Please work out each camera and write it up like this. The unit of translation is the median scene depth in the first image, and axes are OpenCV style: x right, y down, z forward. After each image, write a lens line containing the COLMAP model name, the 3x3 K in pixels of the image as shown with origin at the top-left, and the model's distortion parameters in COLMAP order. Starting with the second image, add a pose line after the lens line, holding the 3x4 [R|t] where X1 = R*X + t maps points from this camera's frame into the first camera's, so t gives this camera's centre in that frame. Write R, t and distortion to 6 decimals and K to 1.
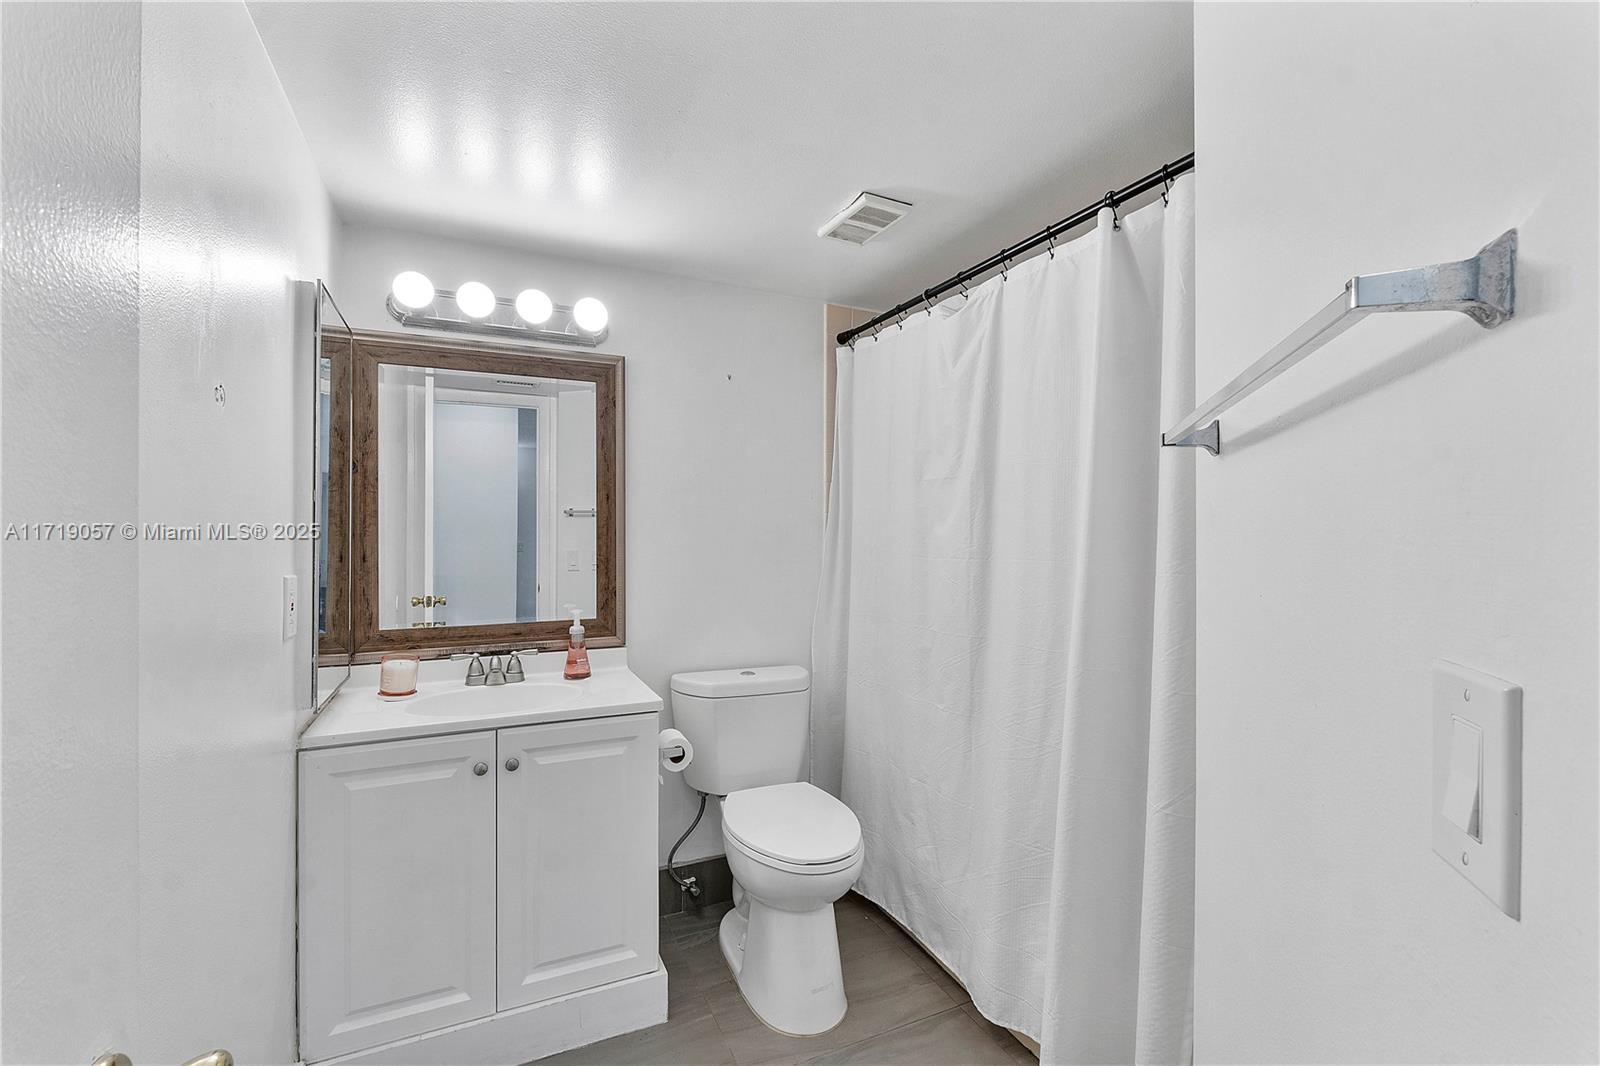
lens RADIAL K [[681.9, 0, 801.8], [0, 681.9, 534.4], [0, 0, 1]] dist [-0.003335, -0.000346]
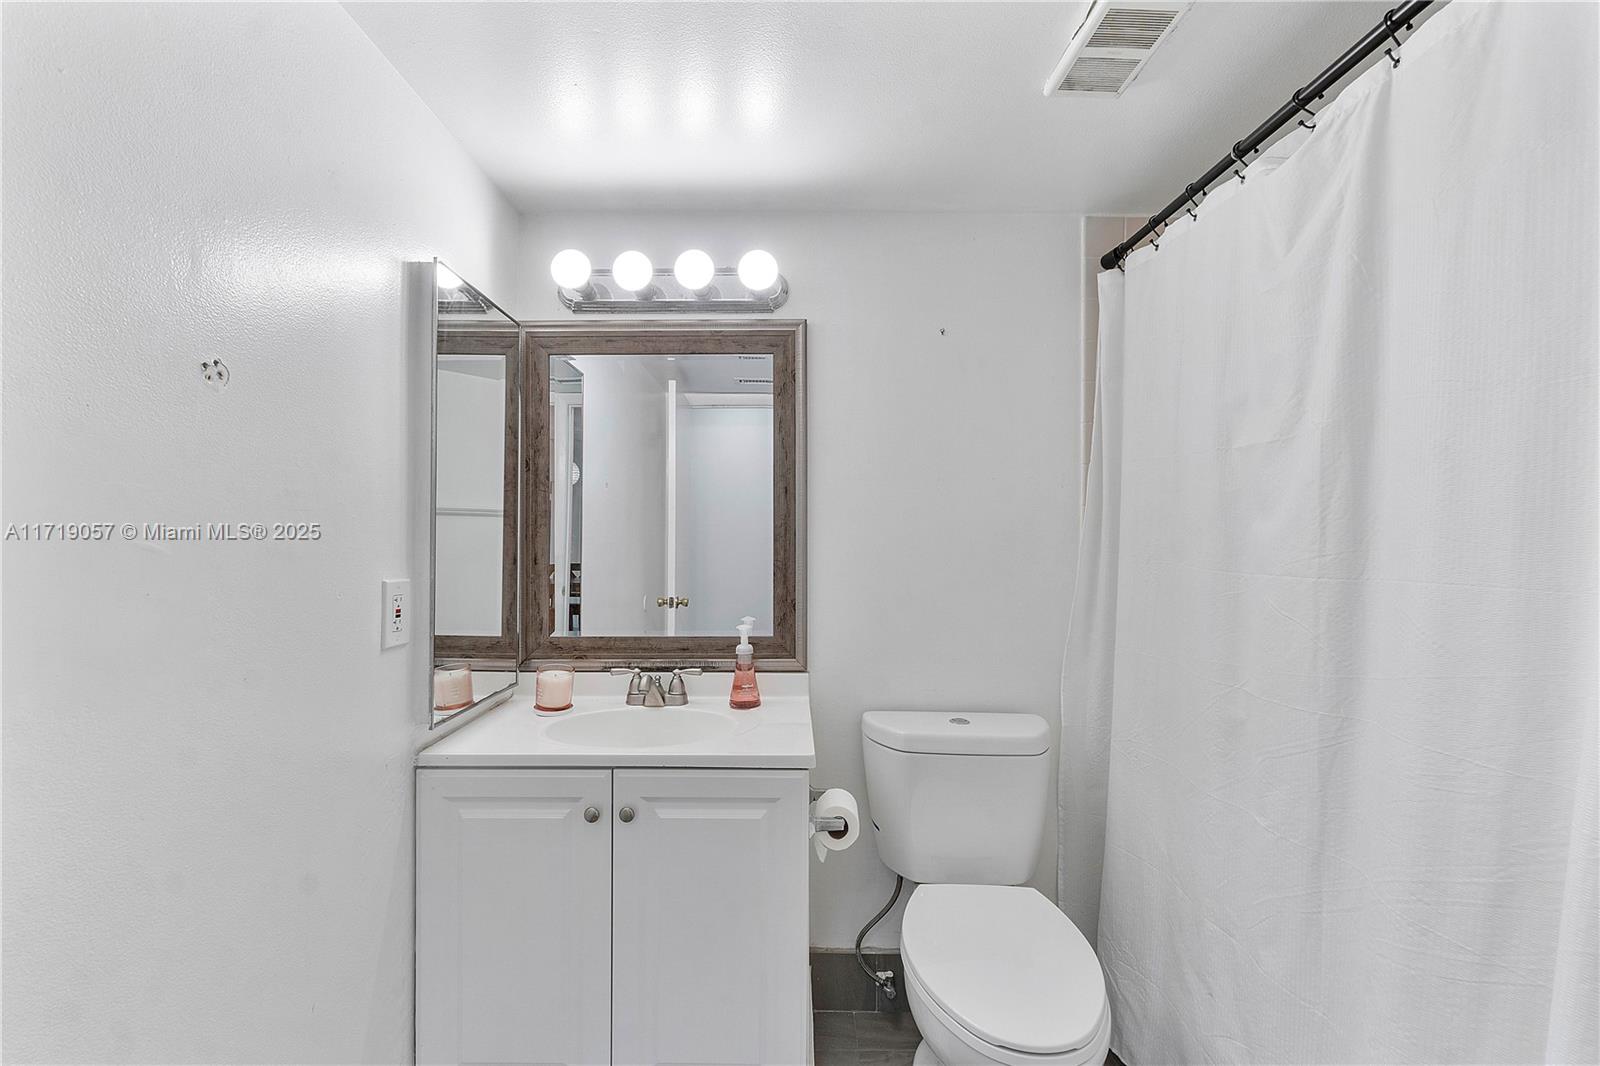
lens RADIAL K [[681.9, 0, 793.2], [0, 681.9, 536.9], [0, 0, 1]] dist [-0.003335, -0.000346]
pose [[0.900807, 0.000465, -0.434220, 0.092664], [-0.000164, 1.000000, 0.000730, 0.001082], [0.434220, -0.000586, 0.900807, 0.279849]]
